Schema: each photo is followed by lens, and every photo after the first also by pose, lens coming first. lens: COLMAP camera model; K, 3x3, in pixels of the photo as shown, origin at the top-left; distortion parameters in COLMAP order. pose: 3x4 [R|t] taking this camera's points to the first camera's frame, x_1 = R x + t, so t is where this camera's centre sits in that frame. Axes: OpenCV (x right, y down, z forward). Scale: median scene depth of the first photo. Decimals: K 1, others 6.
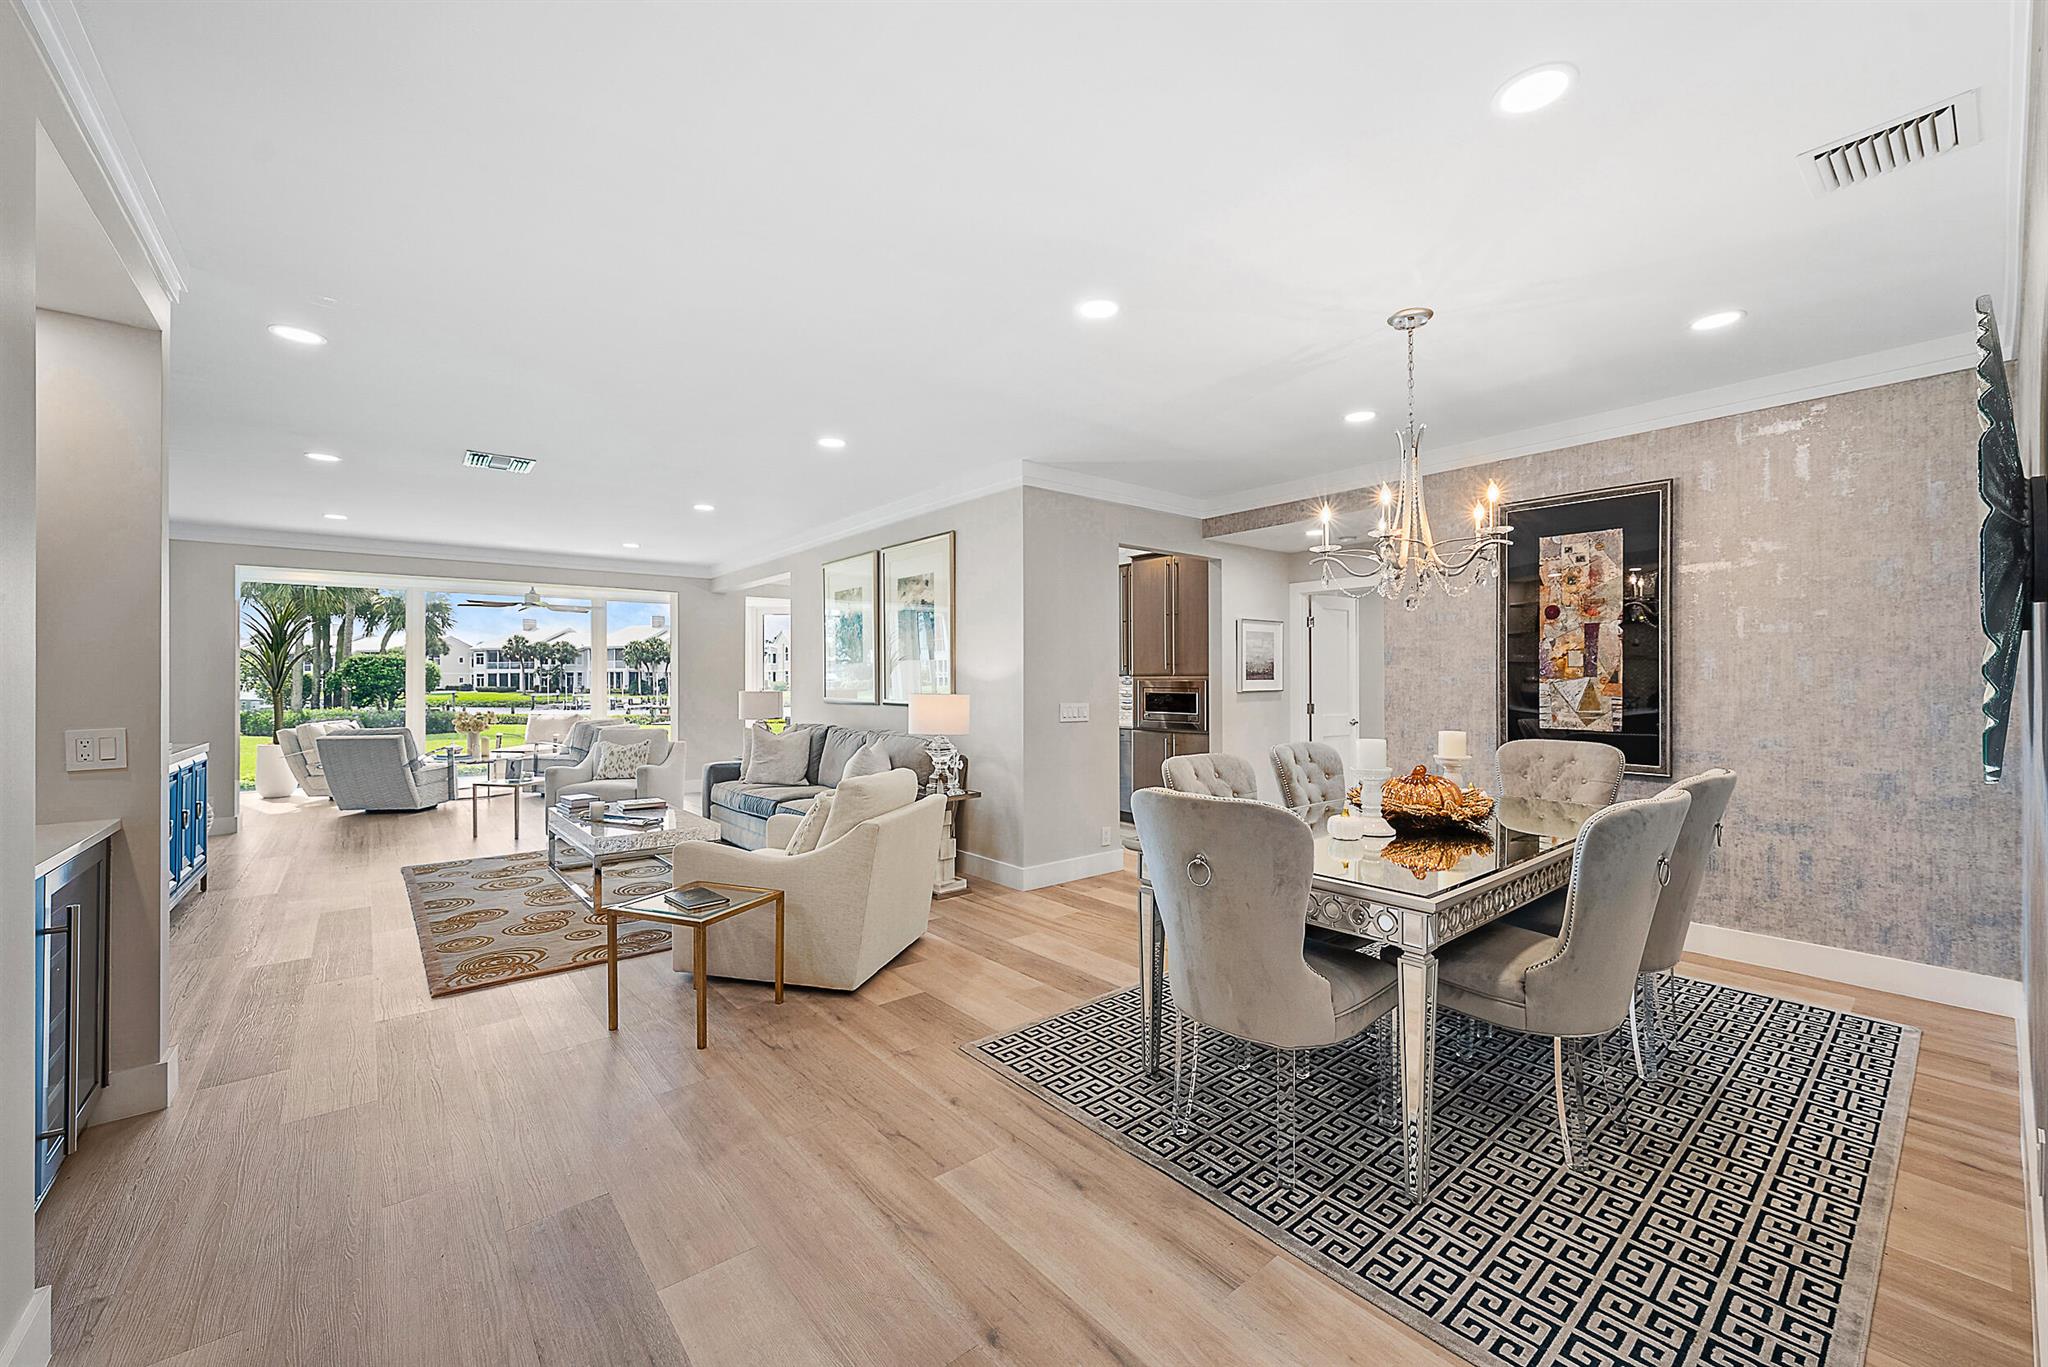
lens RADIAL K [[811.0, 0, 1046.2], [0, 811.0, 678.8], [0, 0, 1]] dist [0.001251, -0.000433]
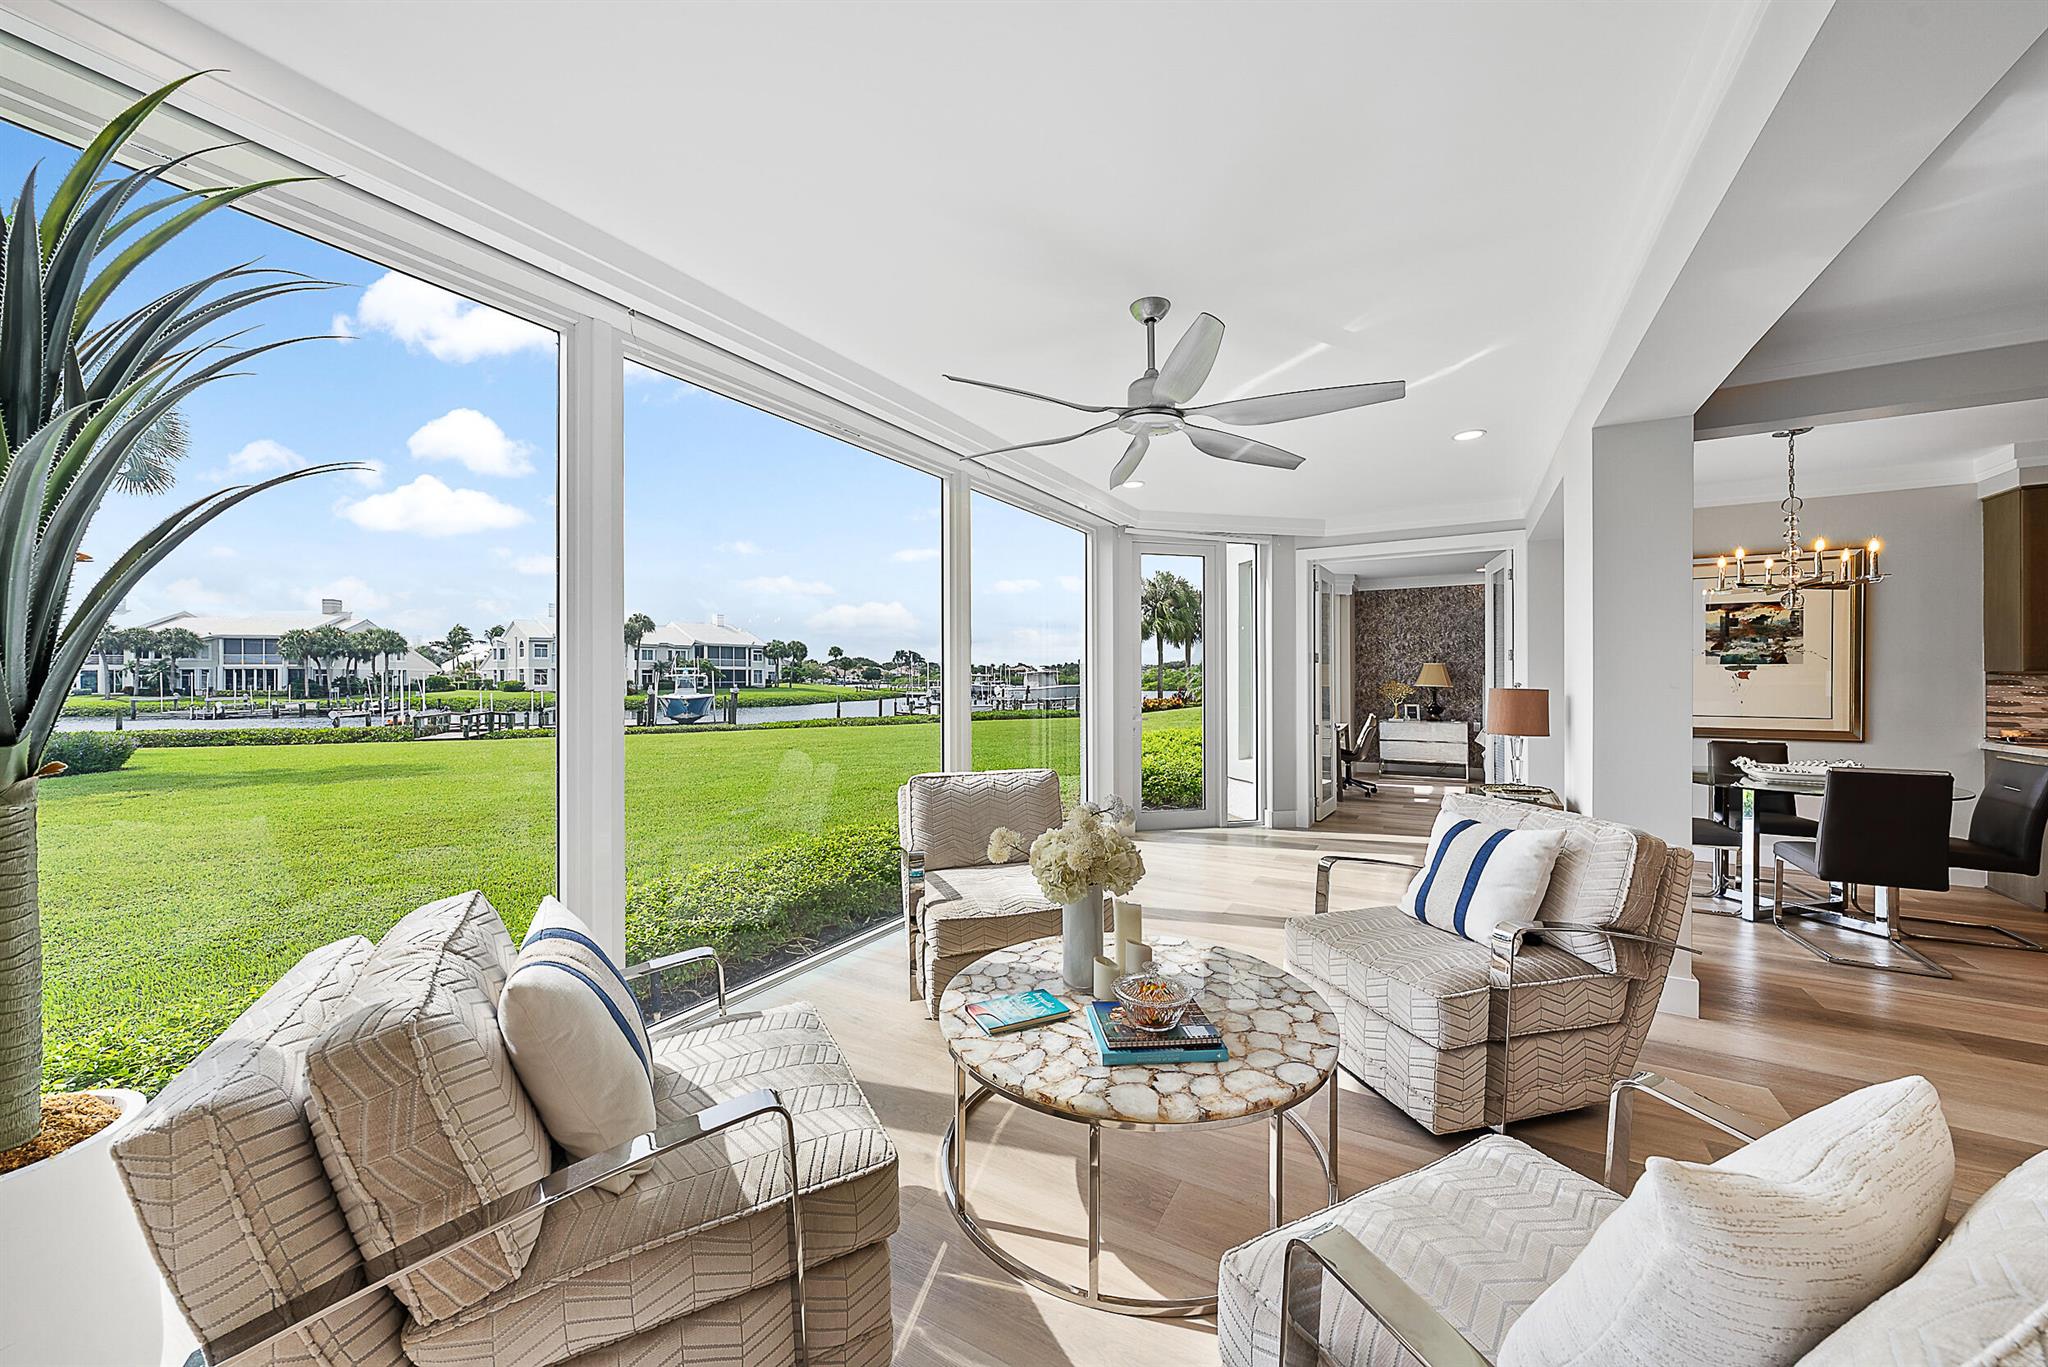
lens RADIAL K [[730.5, 0, 1023.3], [0, 730.5, 679.2], [0, 0, 1]] dist [-0.001001, 0.000062]
pose [[0.937984, 0.002346, 0.346670, -0.774099], [-0.001989, 0.999997, -0.001384, 0.004219], [-0.346672, 0.000609, 0.937986, 0.776544]]
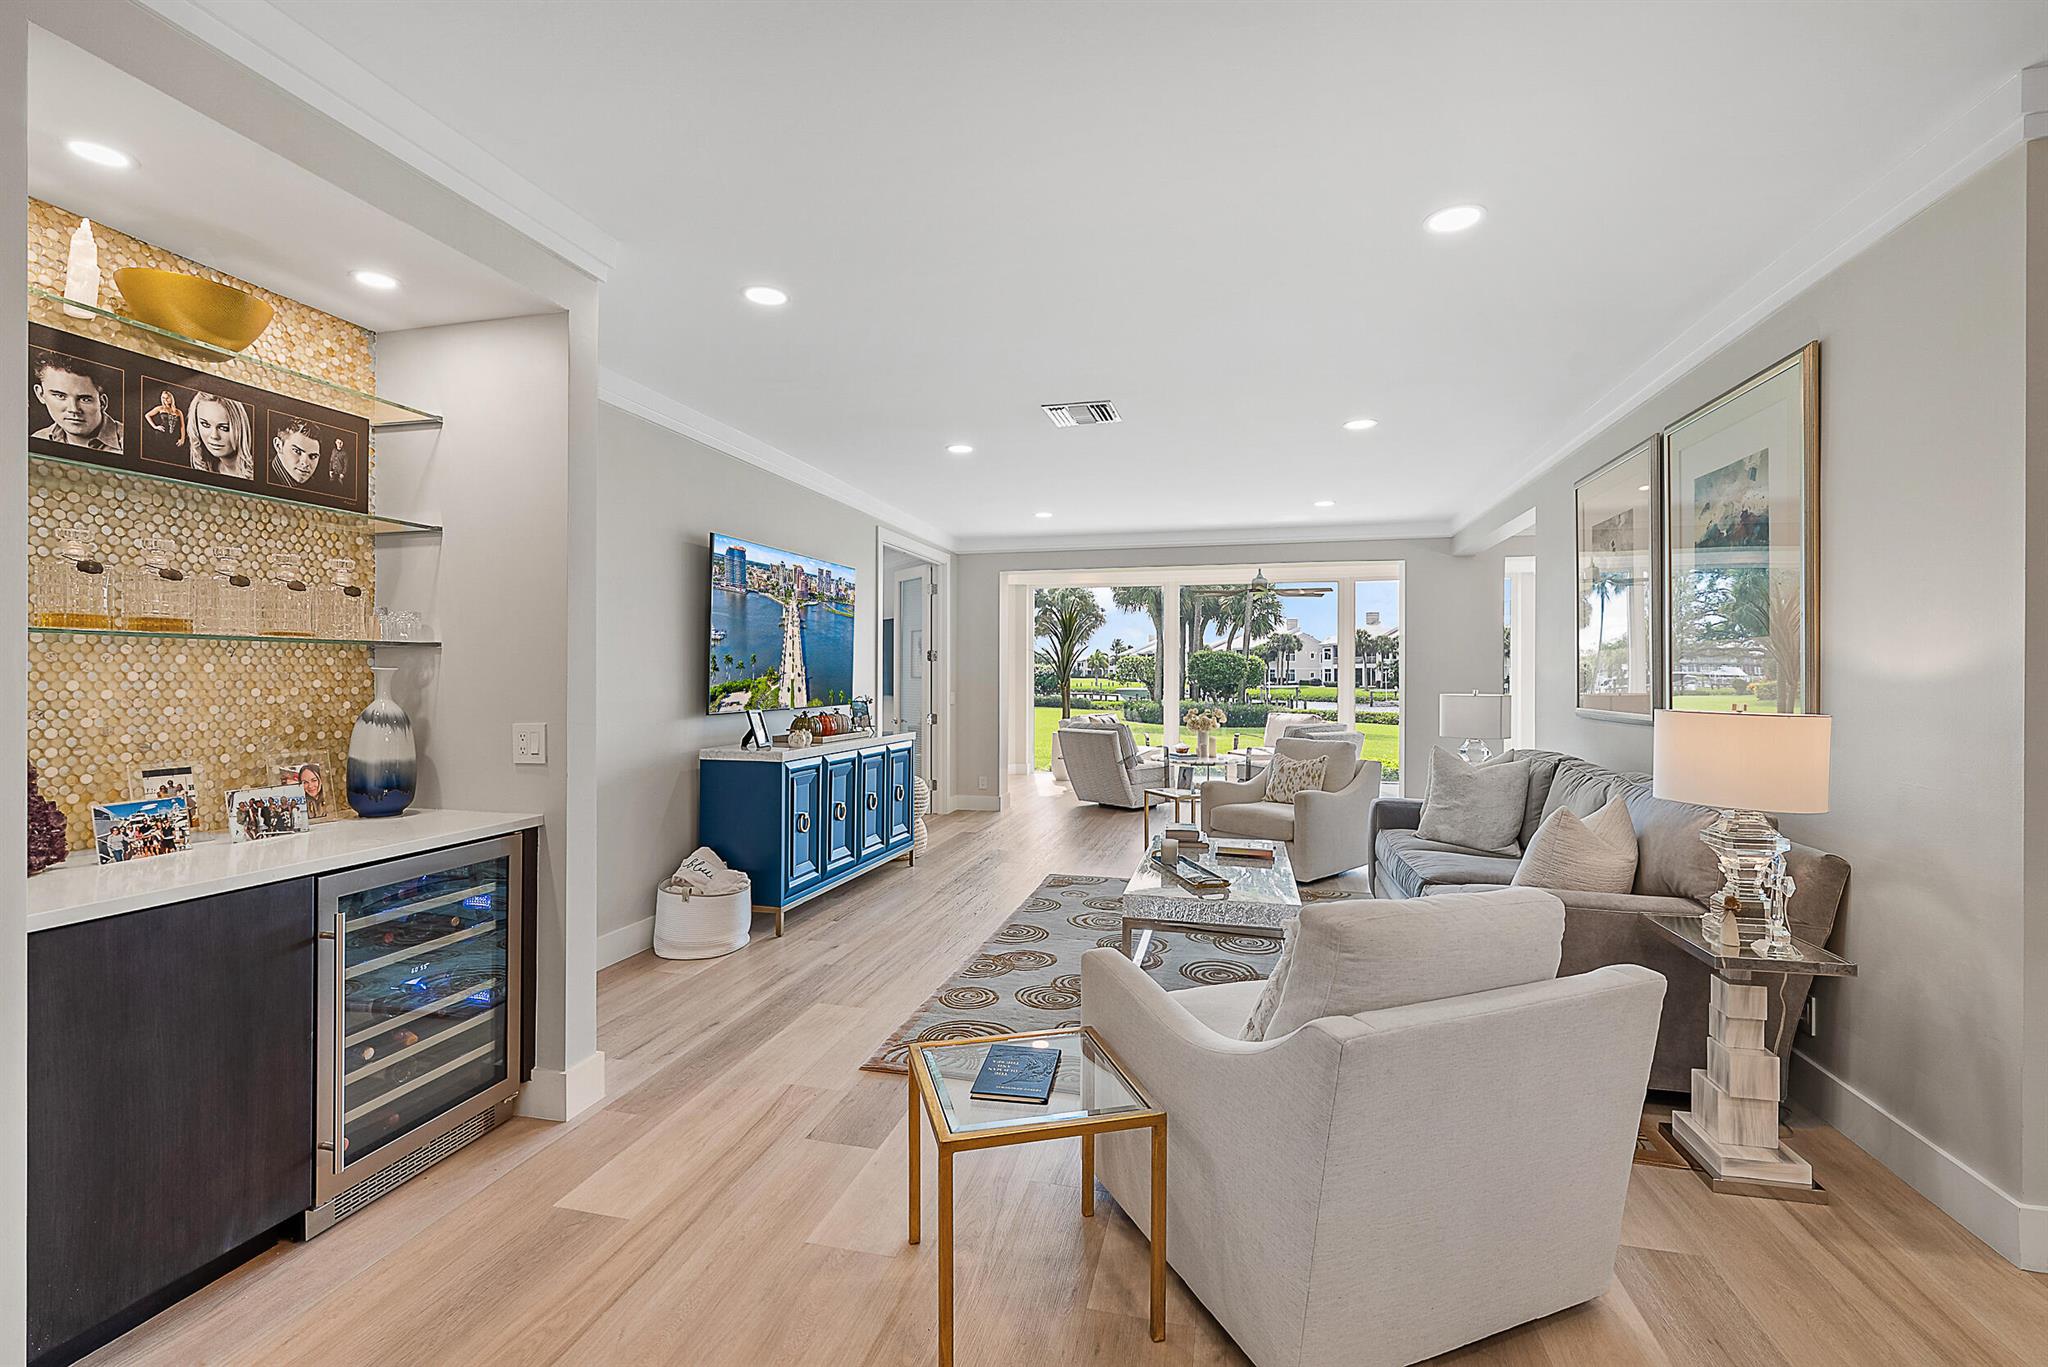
lens RADIAL K [[941.8, 0, 1065.7], [0, 941.8, 674.9], [0, 0, 1]] dist [0.024763, -0.002118]
pose [[0.626346, 0.007555, -0.779508, 0.021523], [-0.008306, 0.999961, 0.003018, 0.000511], [0.779501, 0.004584, 0.626385, 0.207362]]
